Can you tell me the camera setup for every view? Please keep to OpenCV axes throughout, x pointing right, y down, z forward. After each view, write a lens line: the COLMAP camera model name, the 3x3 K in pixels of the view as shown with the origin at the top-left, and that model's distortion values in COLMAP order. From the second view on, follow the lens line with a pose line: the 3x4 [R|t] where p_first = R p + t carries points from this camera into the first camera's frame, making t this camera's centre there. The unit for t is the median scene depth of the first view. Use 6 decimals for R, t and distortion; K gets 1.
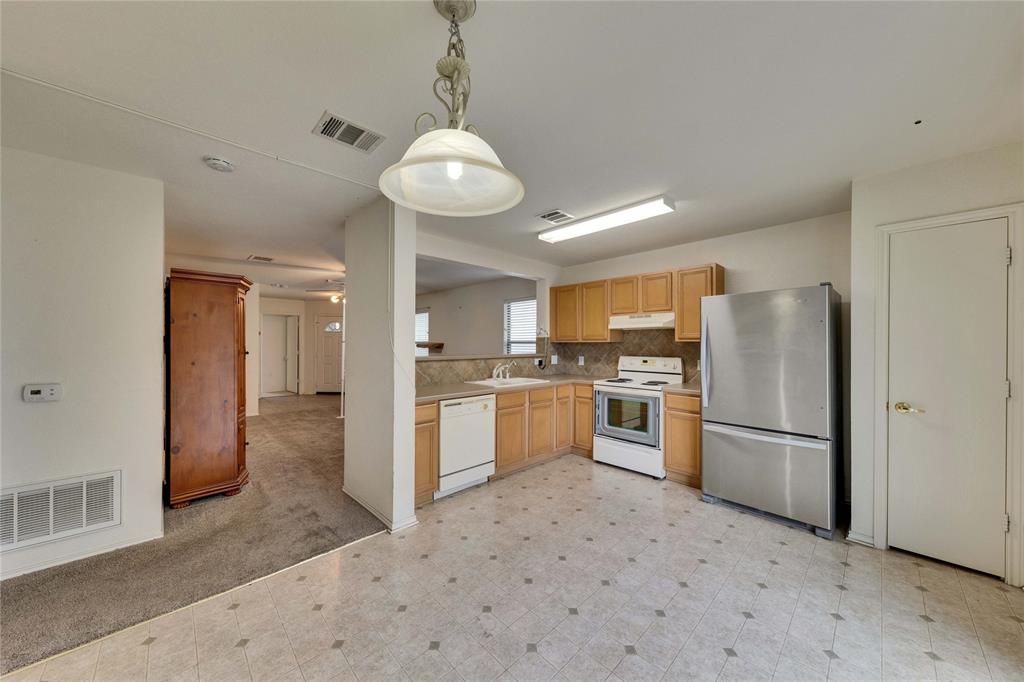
lens RADIAL K [[351.8, 0, 510.3], [0, 351.8, 340.7], [0, 0, 1]] dist [0.003478, -0.000849]
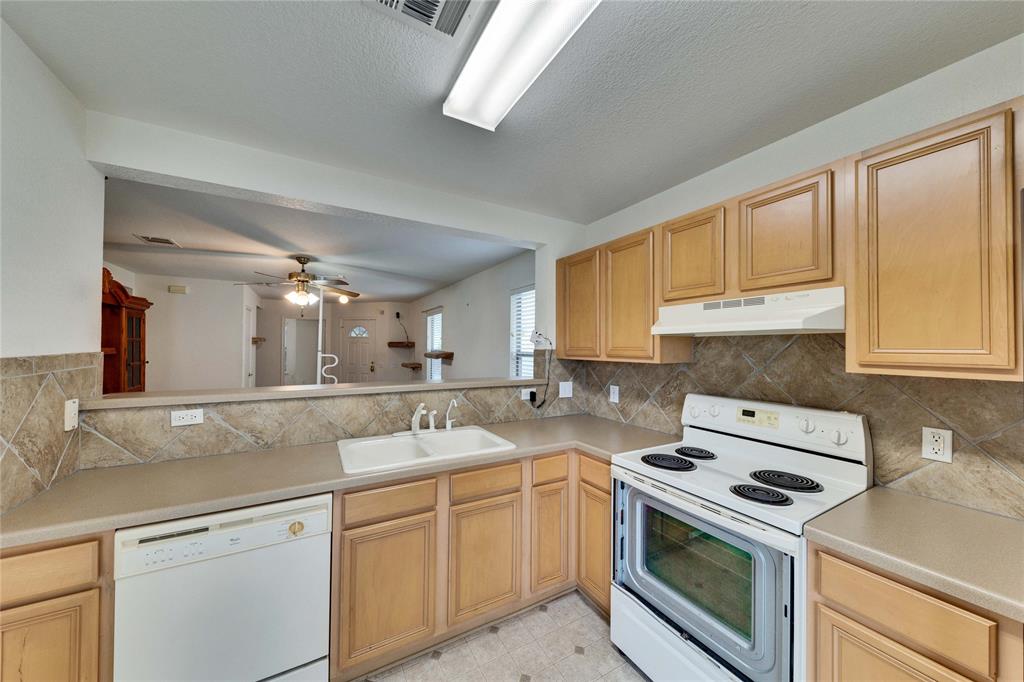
lens RADIAL K [[351.8, 0, 511.5], [0, 351.8, 341.8], [0, 0, 1]] dist [0.003478, -0.000849]
pose [[0.968772, 0.001298, -0.247949, 0.228613], [-0.002832, 0.999979, -0.005832, -0.022548], [0.247936, 0.006352, 0.968756, 0.560334]]
